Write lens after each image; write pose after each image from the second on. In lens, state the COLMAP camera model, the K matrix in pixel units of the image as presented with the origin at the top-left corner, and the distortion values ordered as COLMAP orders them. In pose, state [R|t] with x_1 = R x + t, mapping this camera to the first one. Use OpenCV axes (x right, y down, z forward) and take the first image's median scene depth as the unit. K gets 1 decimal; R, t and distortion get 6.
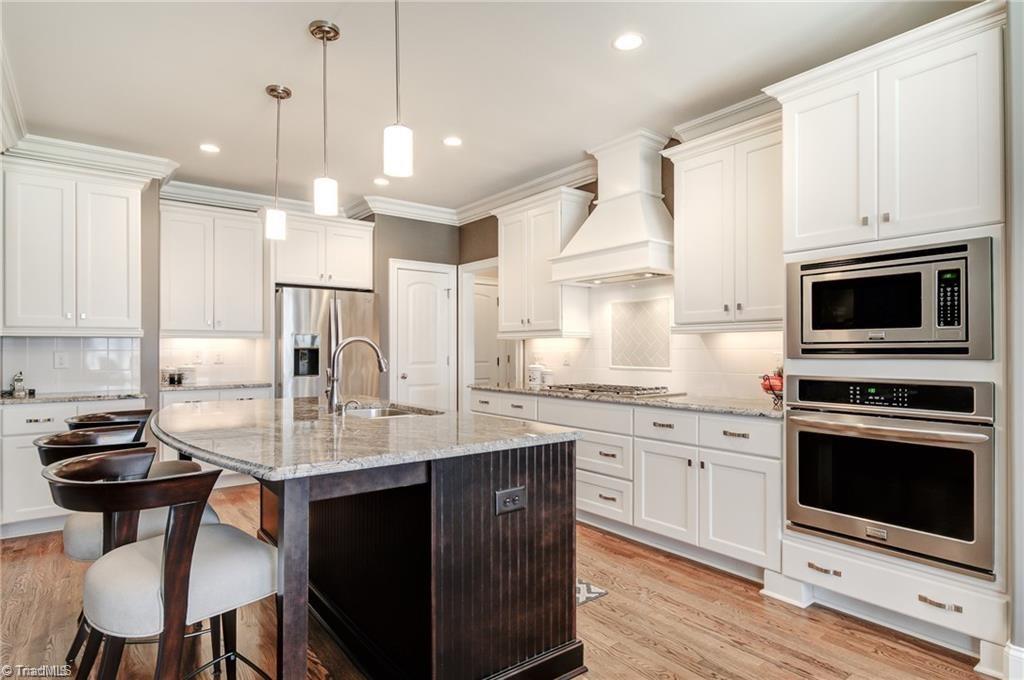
lens RADIAL K [[559.3, 0, 511.0], [0, 559.3, 343.7], [0, 0, 1]] dist [0.007495, -0.008479]
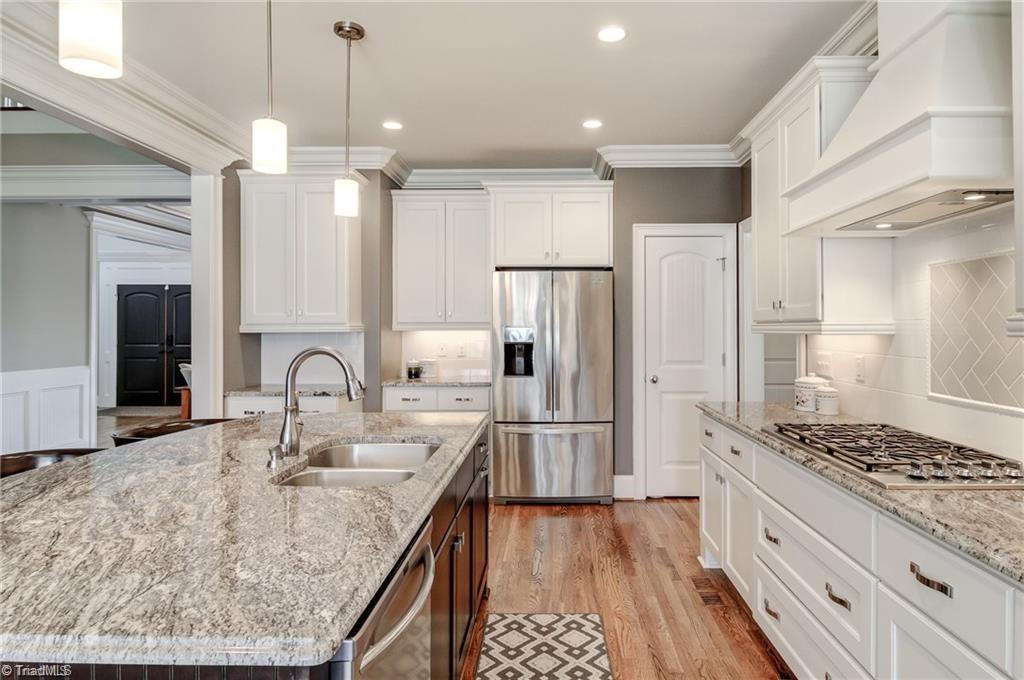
lens RADIAL K [[589.2, 0, 534.1], [0, 589.2, 327.4], [0, 0, 1]] dist [0.004676, 0.000327]
pose [[0.781080, -0.001352, -0.624430, 0.201816], [0.006925, 0.999955, 0.006497, -0.020812], [0.624393, -0.009399, 0.781054, 0.327457]]
